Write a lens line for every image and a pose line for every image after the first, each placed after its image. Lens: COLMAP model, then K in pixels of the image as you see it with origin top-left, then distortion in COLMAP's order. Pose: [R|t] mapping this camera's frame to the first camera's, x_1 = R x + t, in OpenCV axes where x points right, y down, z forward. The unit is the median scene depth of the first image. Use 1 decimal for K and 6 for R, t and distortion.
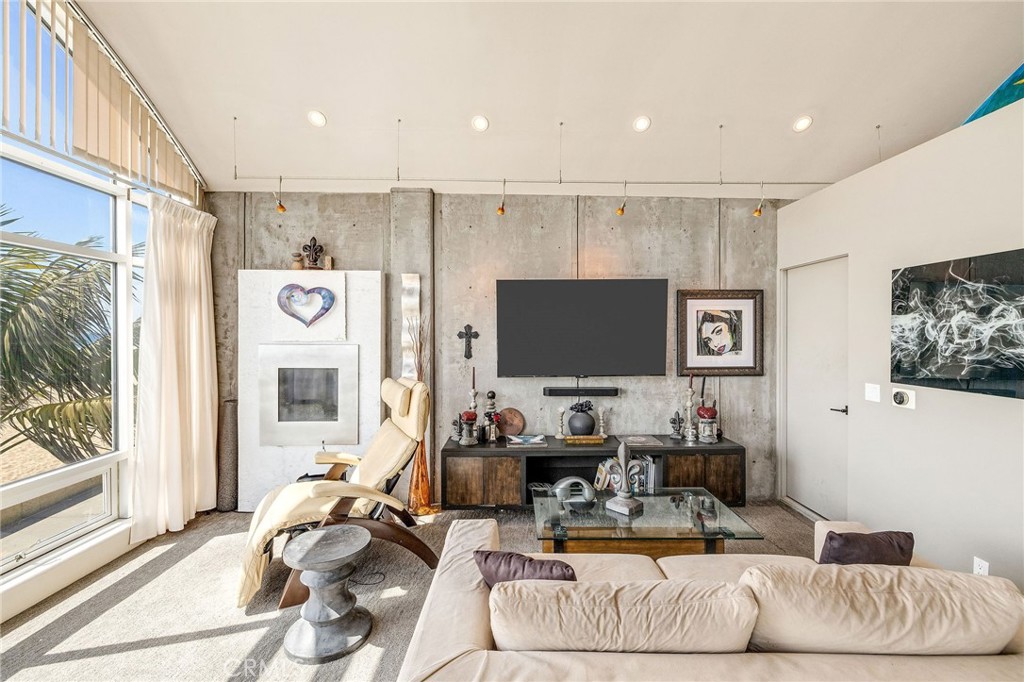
lens RADIAL K [[434.5, 0, 512.8], [0, 434.5, 334.7], [0, 0, 1]] dist [-0.001022, -0.000107]
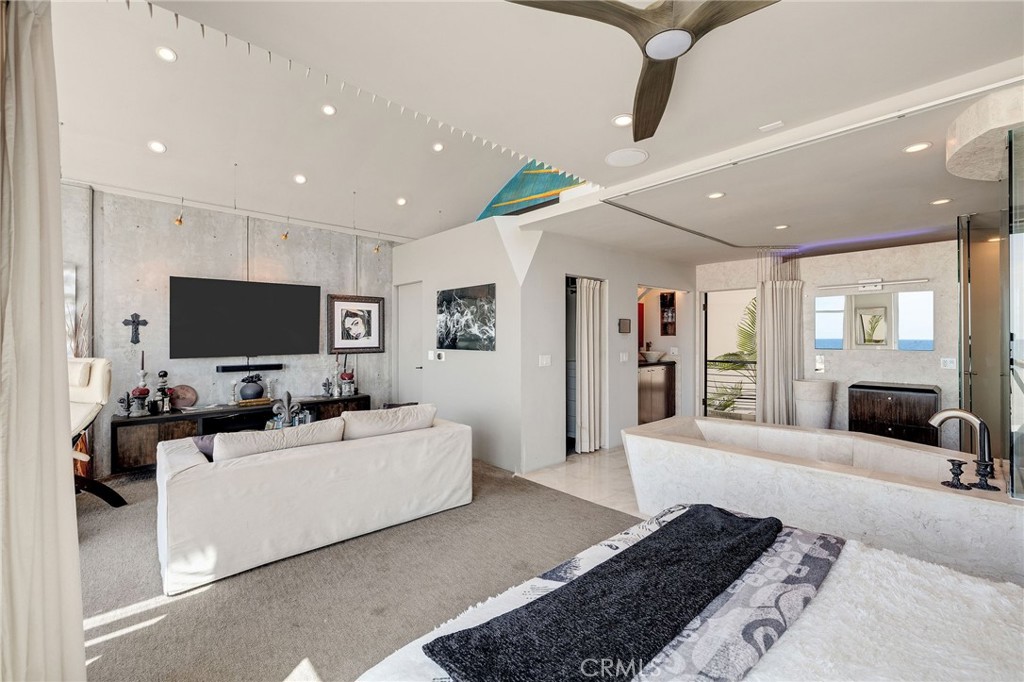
lens RADIAL K [[437.3, 0, 515.8], [0, 437.3, 334.2], [0, 0, 1]] dist [0.001101, 0.000351]
pose [[0.744934, 0.002147, 0.667135, -0.126695], [0.003719, 0.999966, -0.007370, 0.043319], [-0.667128, 0.007971, 0.744901, -0.506010]]
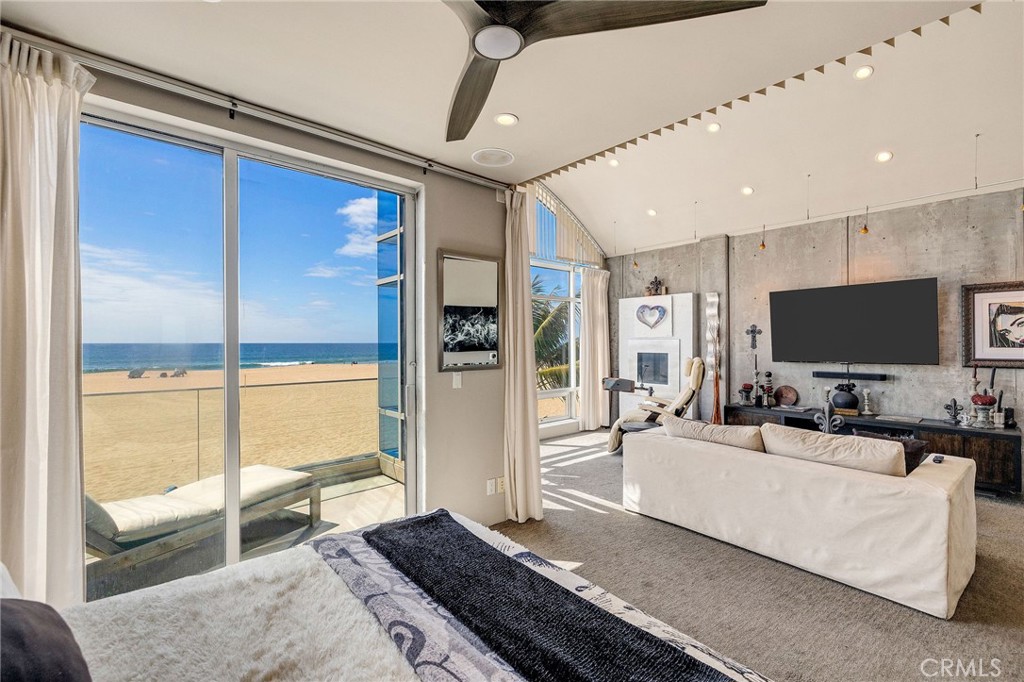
lens RADIAL K [[444.6, 0, 515.2], [0, 444.6, 342.8], [0, 0, 1]] dist [-0.000569, -0.000366]
pose [[0.641846, -0.001689, -0.766832, 0.520557], [0.000655, 0.999998, -0.001654, 0.038799], [0.766833, 0.000560, 0.641846, -0.538682]]
